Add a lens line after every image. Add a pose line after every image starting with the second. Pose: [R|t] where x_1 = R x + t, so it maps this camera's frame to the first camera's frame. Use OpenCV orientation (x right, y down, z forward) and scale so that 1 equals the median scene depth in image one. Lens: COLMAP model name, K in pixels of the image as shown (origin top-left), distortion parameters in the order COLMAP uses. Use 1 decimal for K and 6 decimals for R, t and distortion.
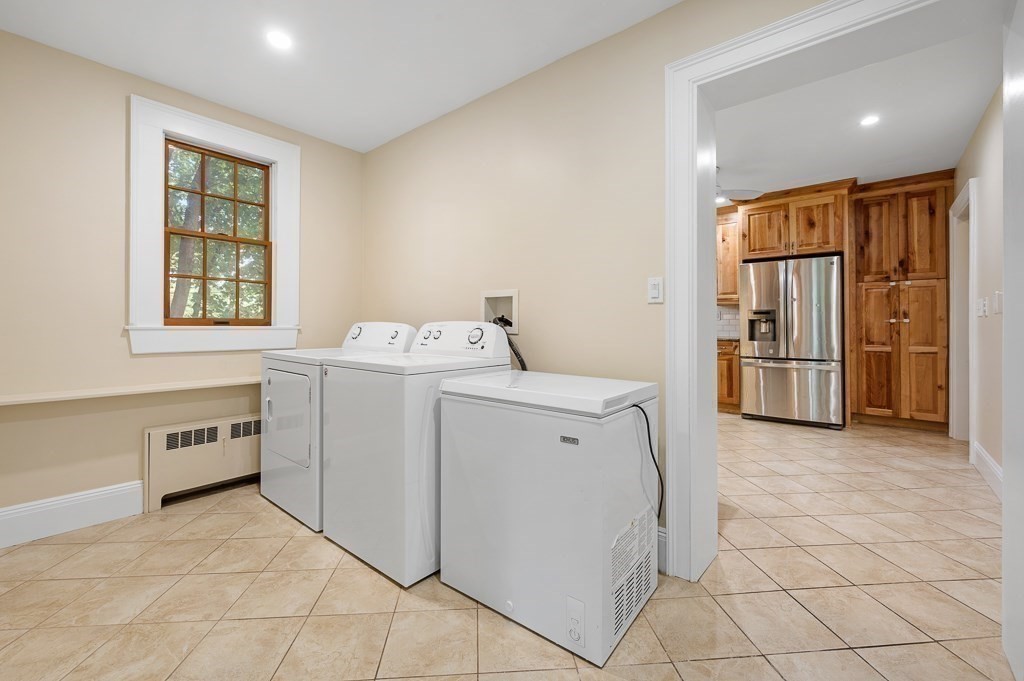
lens RADIAL K [[428.1, 0, 488.4], [0, 428.1, 318.5], [0, 0, 1]] dist [0.000692, -0.000092]
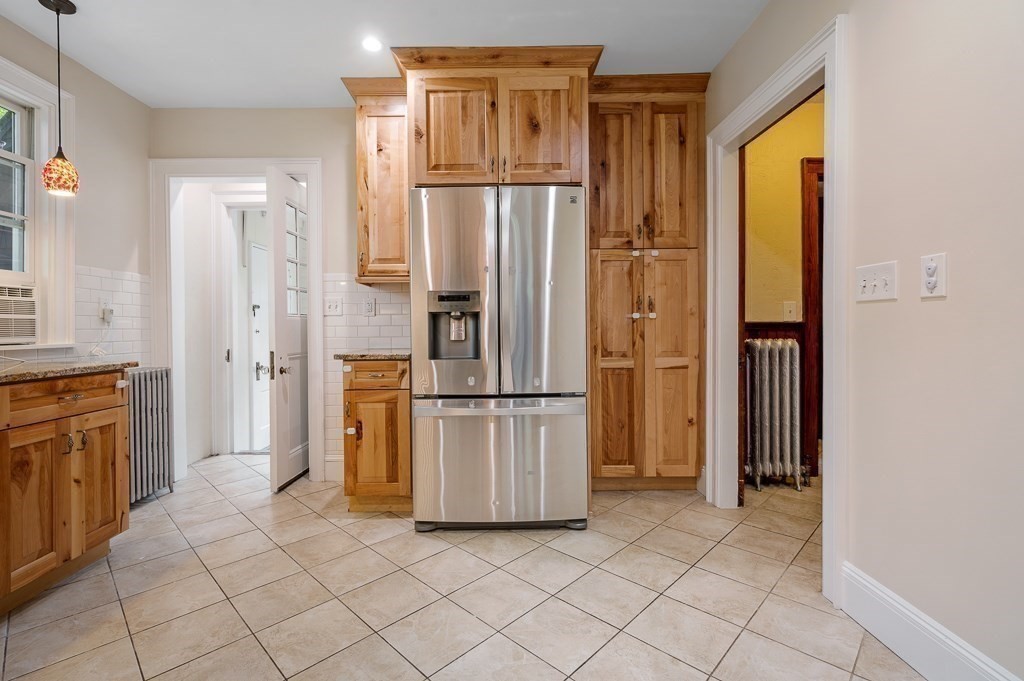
lens RADIAL K [[469.0, 0, 498.1], [0, 469.0, 323.8], [0, 0, 1]] dist [0.010156, -0.000614]
pose [[0.743339, -0.004433, 0.668900, 0.353333], [-0.000481, 0.999974, 0.007162, 0.011470], [-0.668915, -0.005645, 0.743318, 0.622260]]
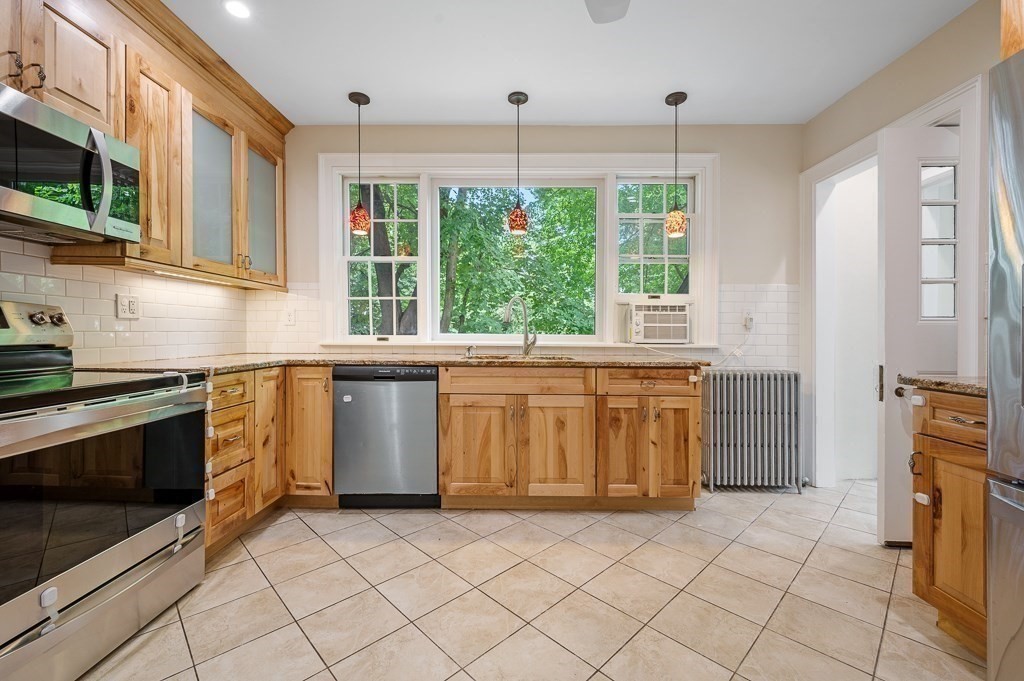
lens RADIAL K [[428.1, 0, 520.6], [0, 428.1, 330.7], [0, 0, 1]] dist [0.000692, -0.000092]
pose [[0.663118, -0.000357, -0.748515, 0.651646], [0.008149, 0.999944, 0.006742, 0.010184], [0.748471, -0.010570, 0.663084, 0.712650]]
